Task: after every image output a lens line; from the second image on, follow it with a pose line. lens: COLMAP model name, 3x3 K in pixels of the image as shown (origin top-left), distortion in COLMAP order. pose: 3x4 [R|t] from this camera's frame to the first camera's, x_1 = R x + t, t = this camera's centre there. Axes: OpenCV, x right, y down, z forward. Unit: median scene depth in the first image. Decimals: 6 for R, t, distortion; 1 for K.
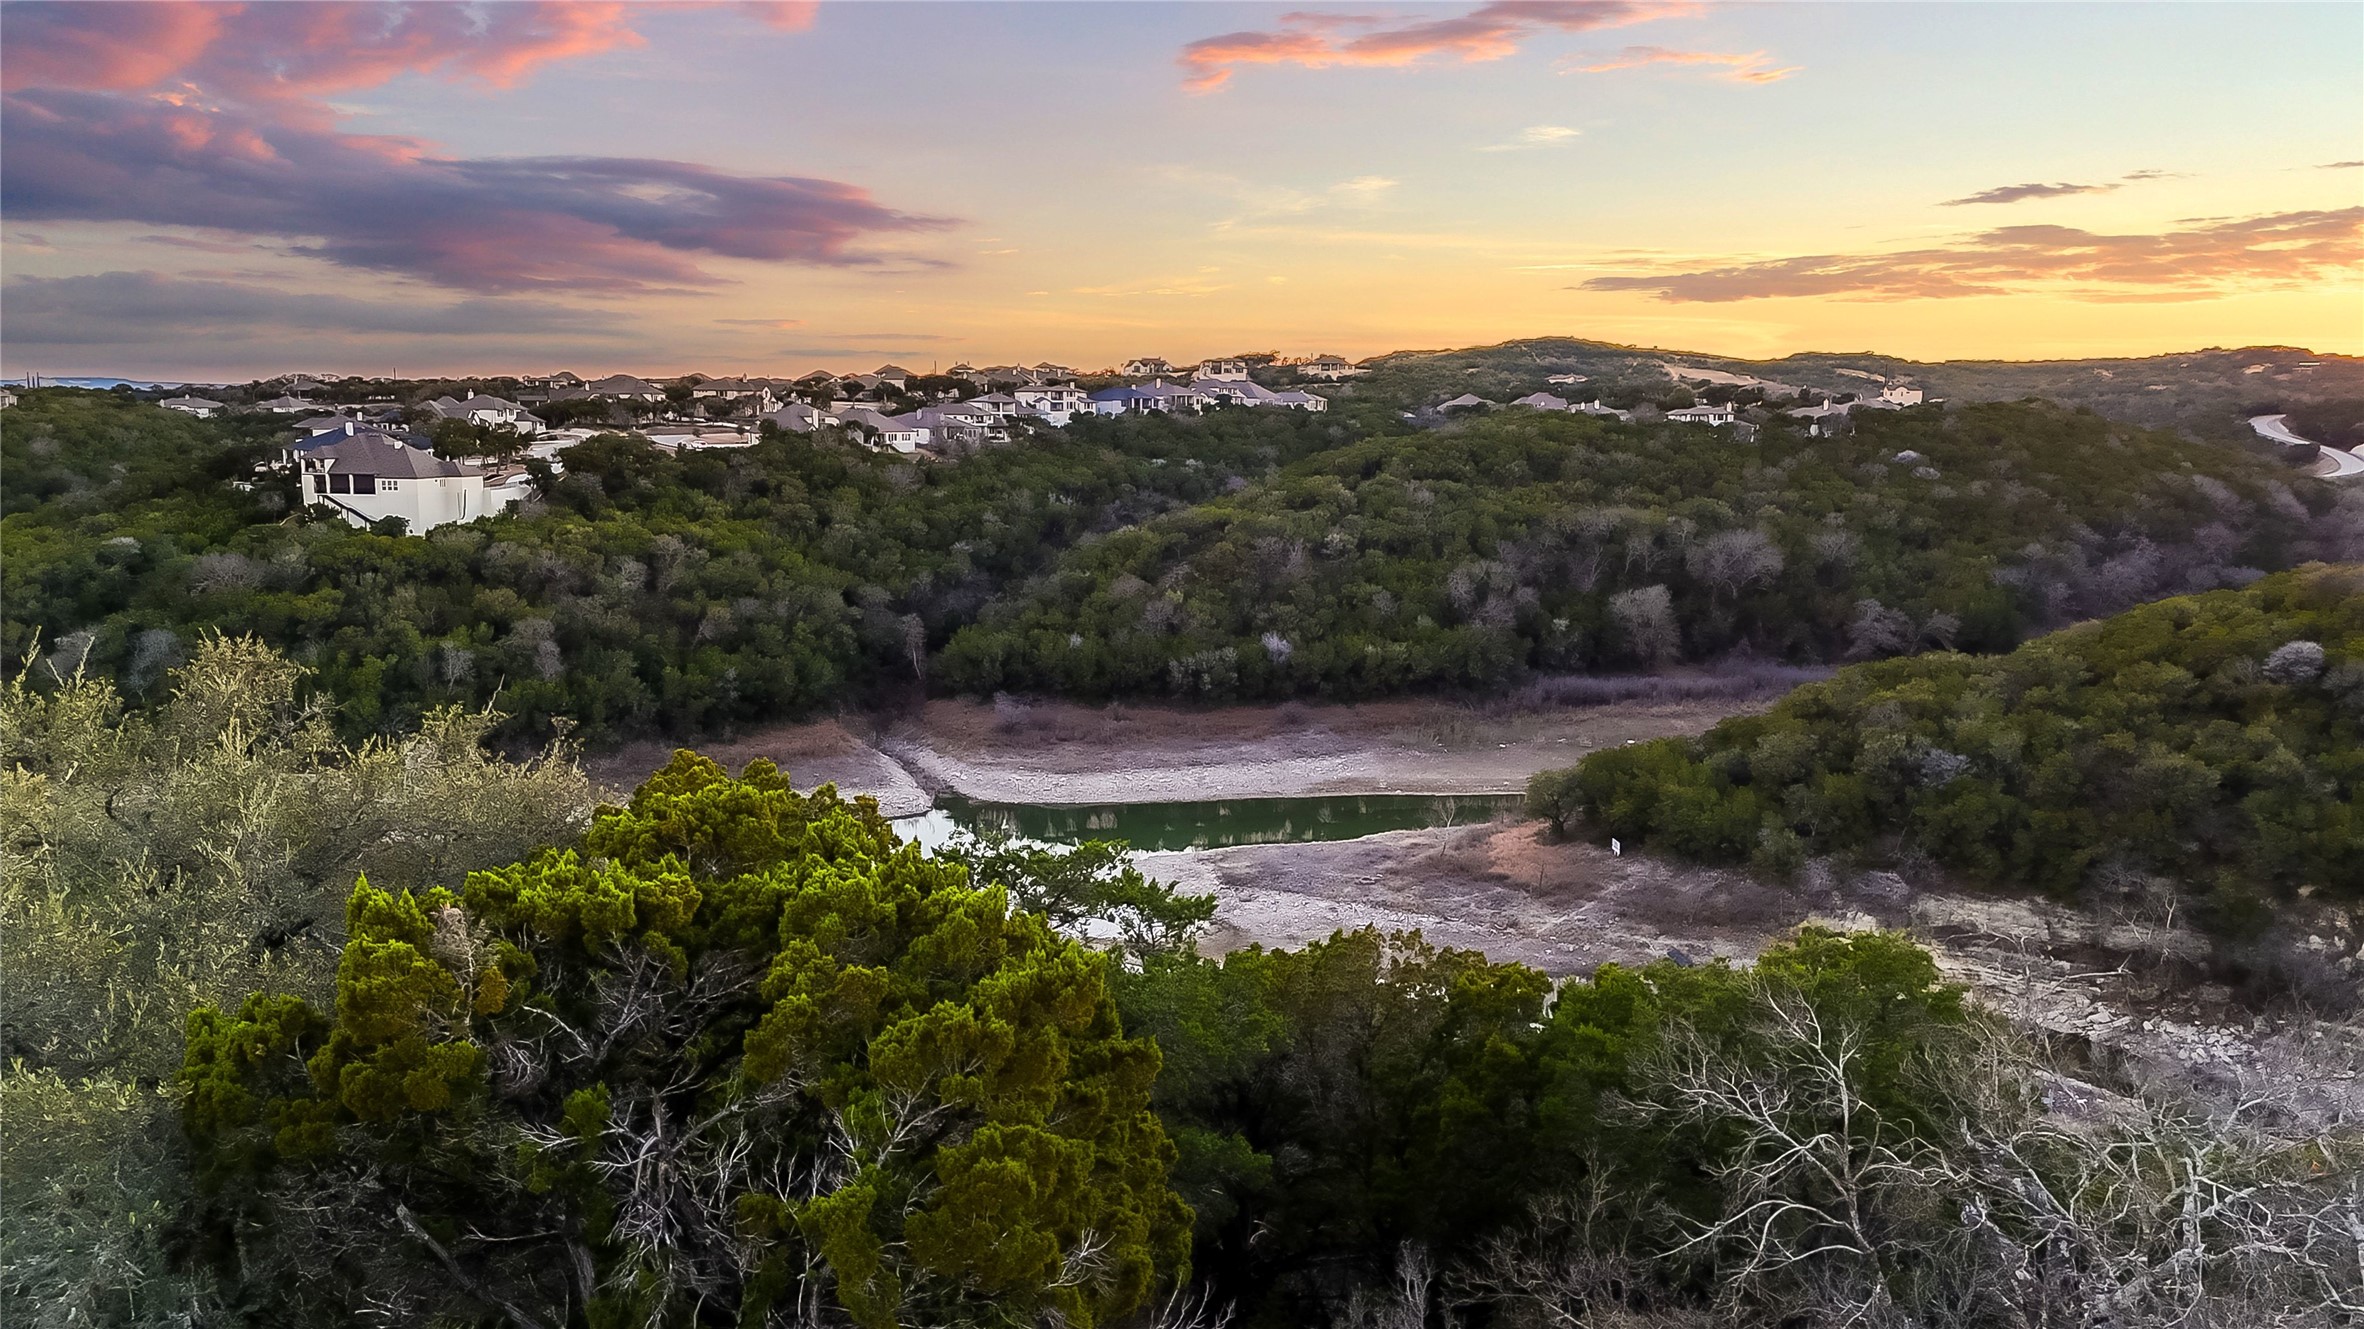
lens RADIAL K [[1753.2, 0, 1170.6], [0, 1753.2, 667.1], [0, 0, 1]] dist [0.097936, -0.114177]
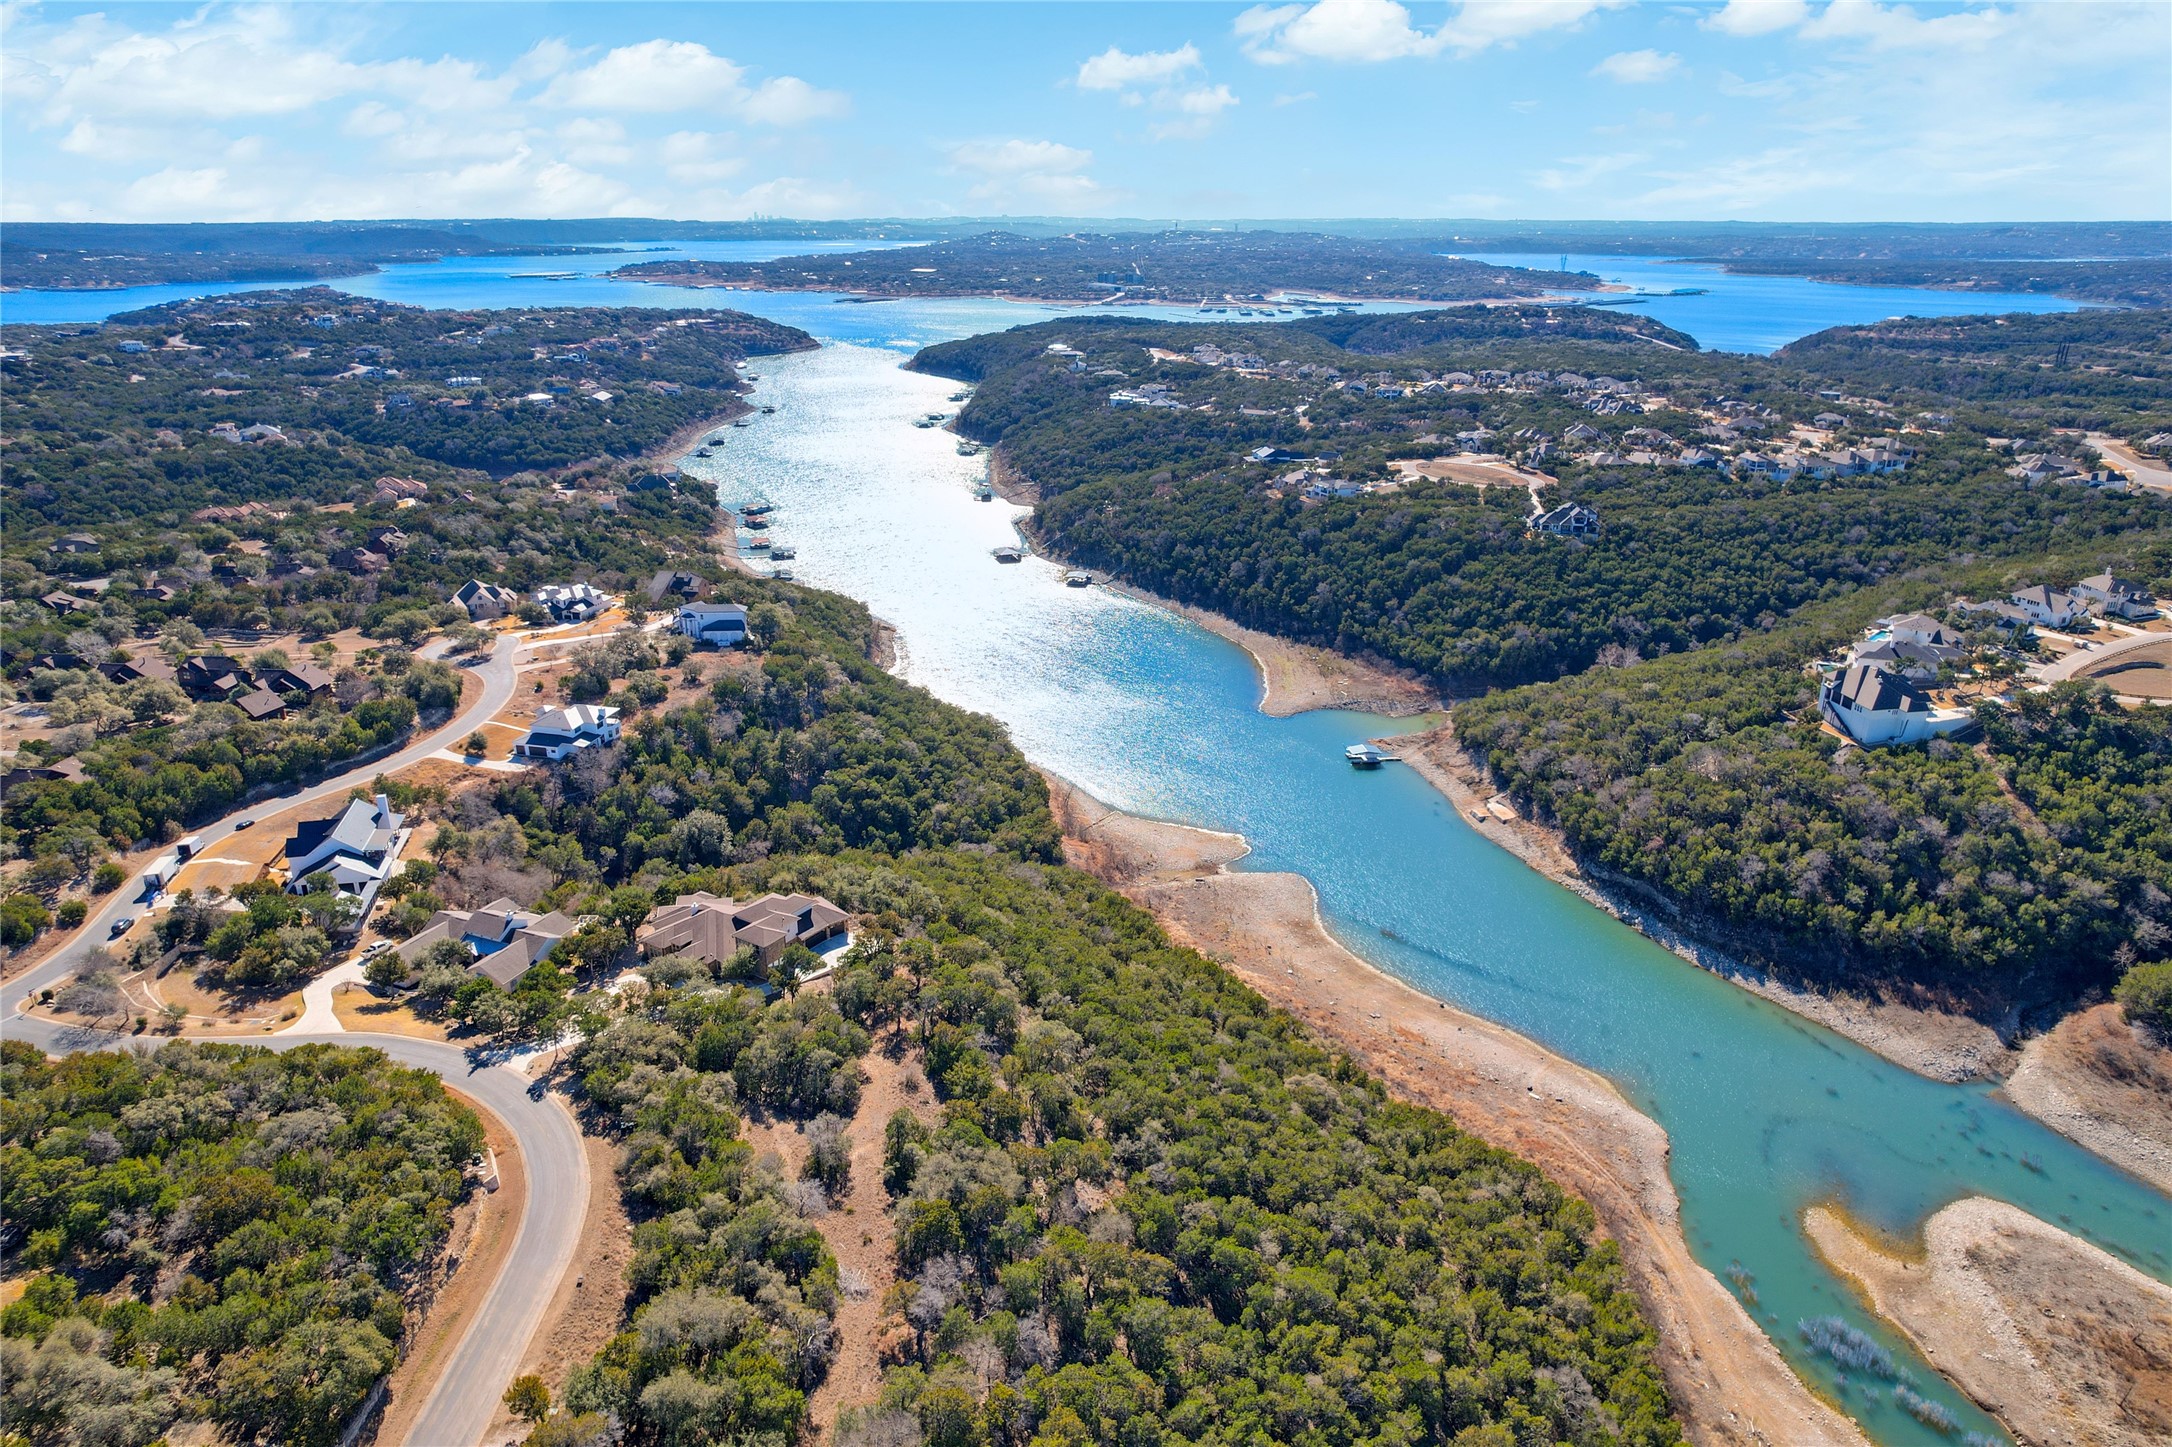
lens RADIAL K [[1416.9, 0, 1086.0], [0, 1416.9, 723.5], [0, 0, 1]] dist [-0.085574, 0.084312]
pose [[0.332886, 0.322122, -0.886242, 0.488196], [-0.141169, 0.946276, 0.290917, -0.388228], [0.932340, 0.028268, 0.360476, -0.112971]]
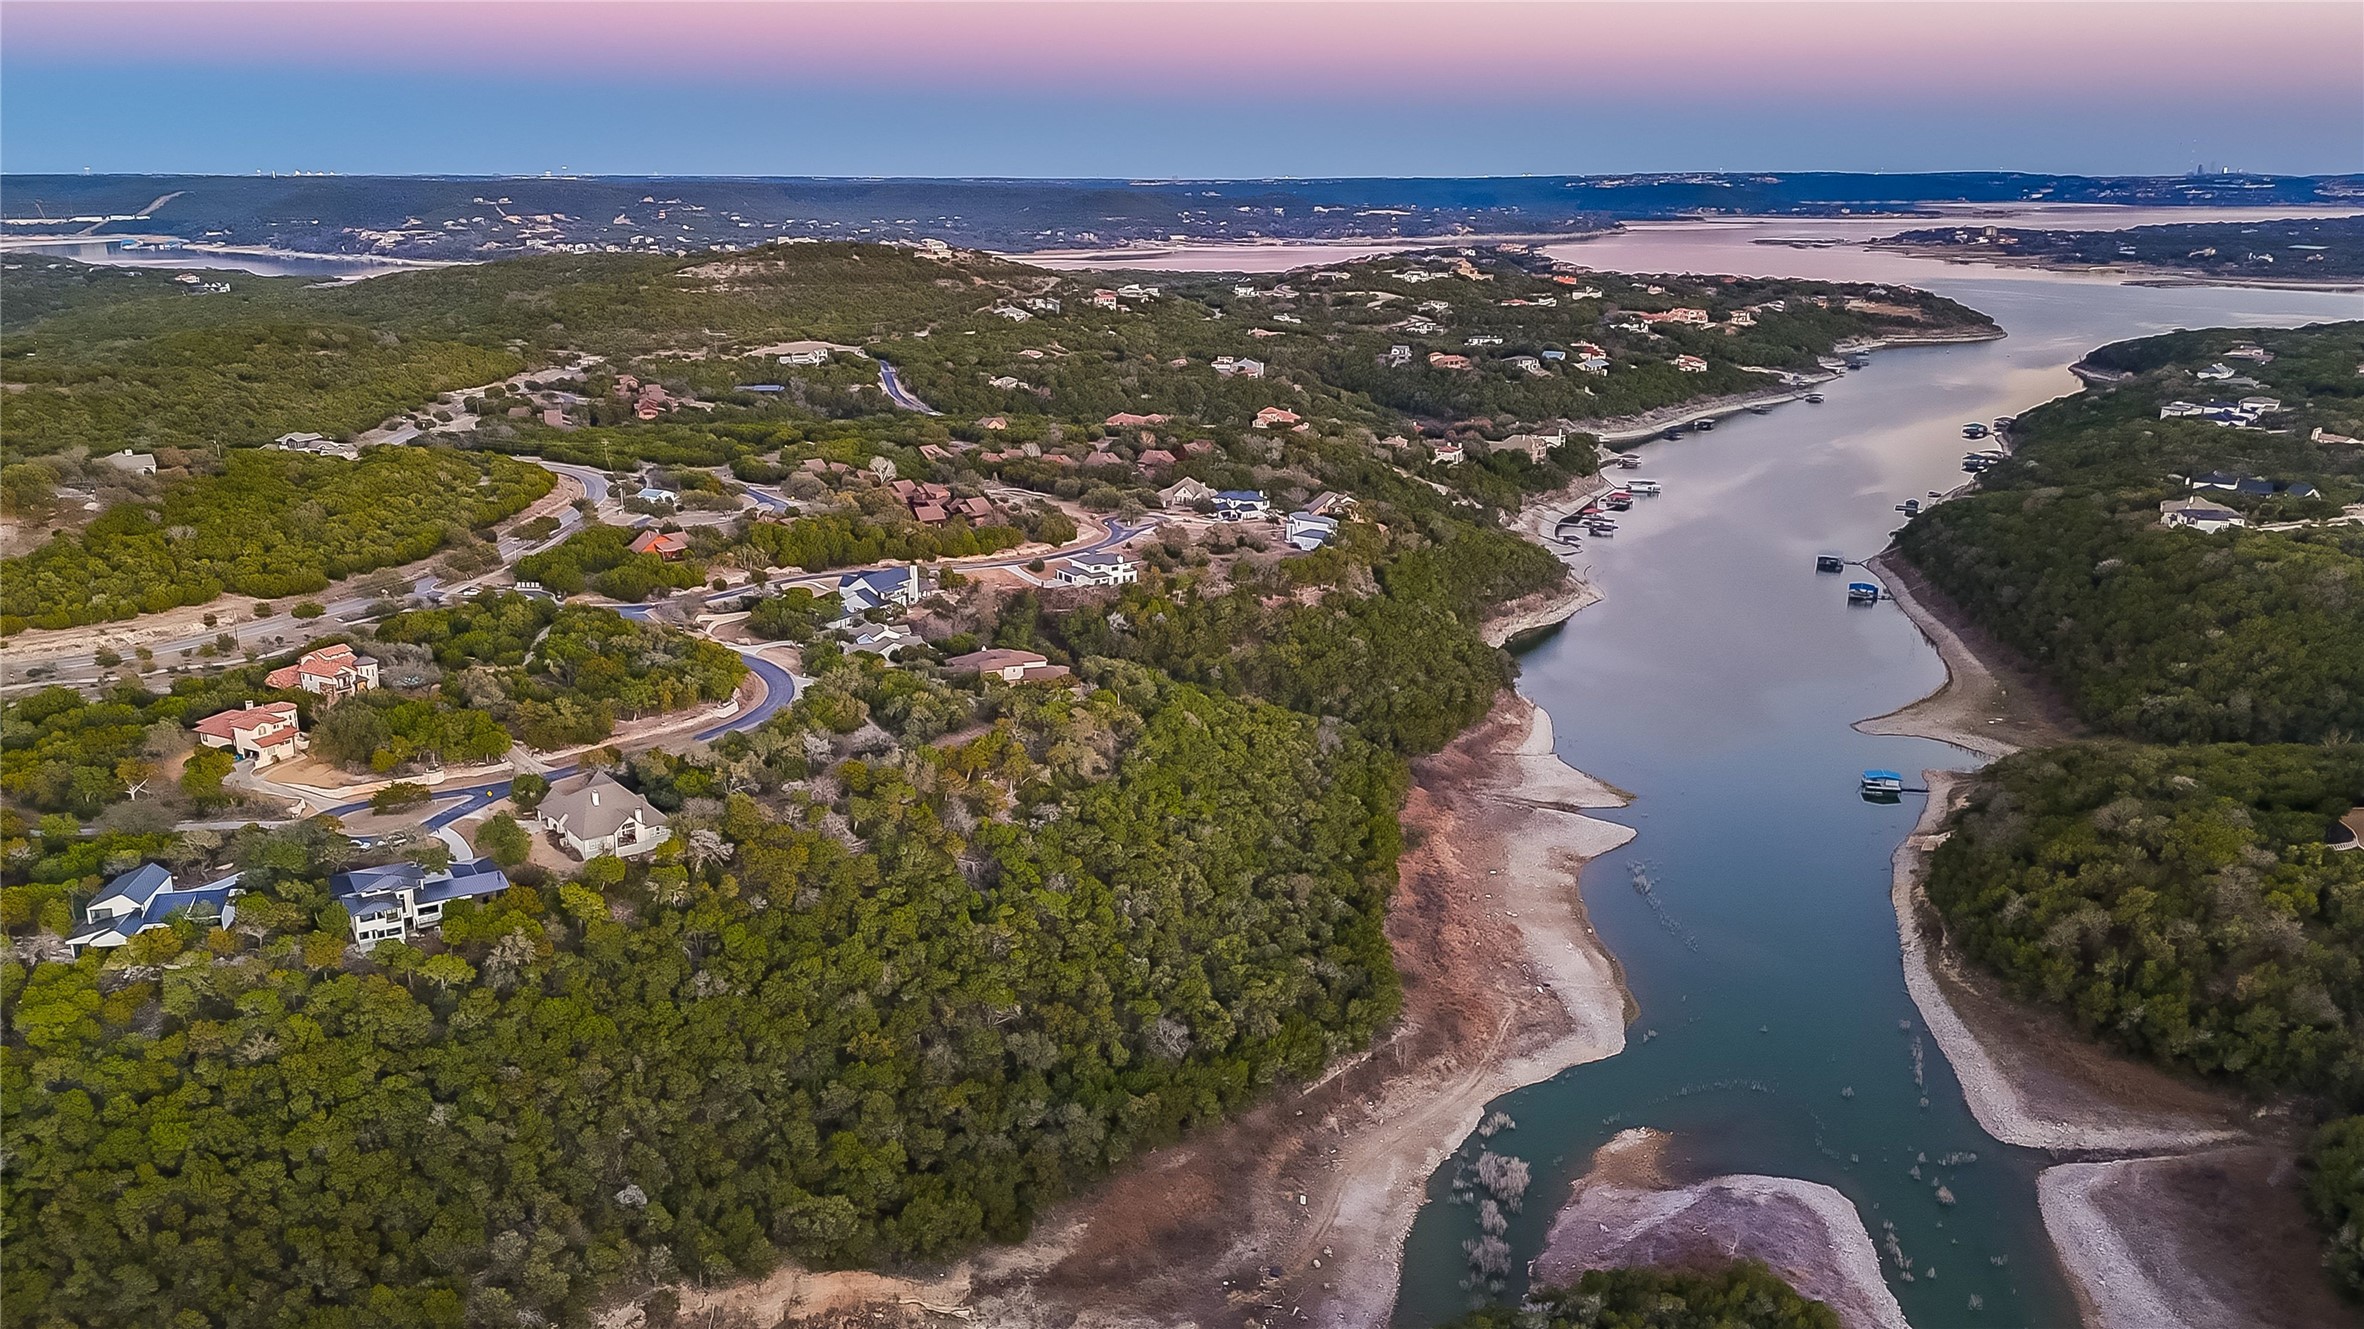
lens RADIAL K [[1757.0, 0, 1175.3], [0, 1757.0, 662.9], [0, 0, 1]] dist [0.081830, -0.075640]
pose [[-0.377205, 0.246432, -0.892742, 1.033503], [-0.139620, 0.937800, 0.317863, -0.510133], [0.915545, 0.244544, -0.319336, 0.662250]]
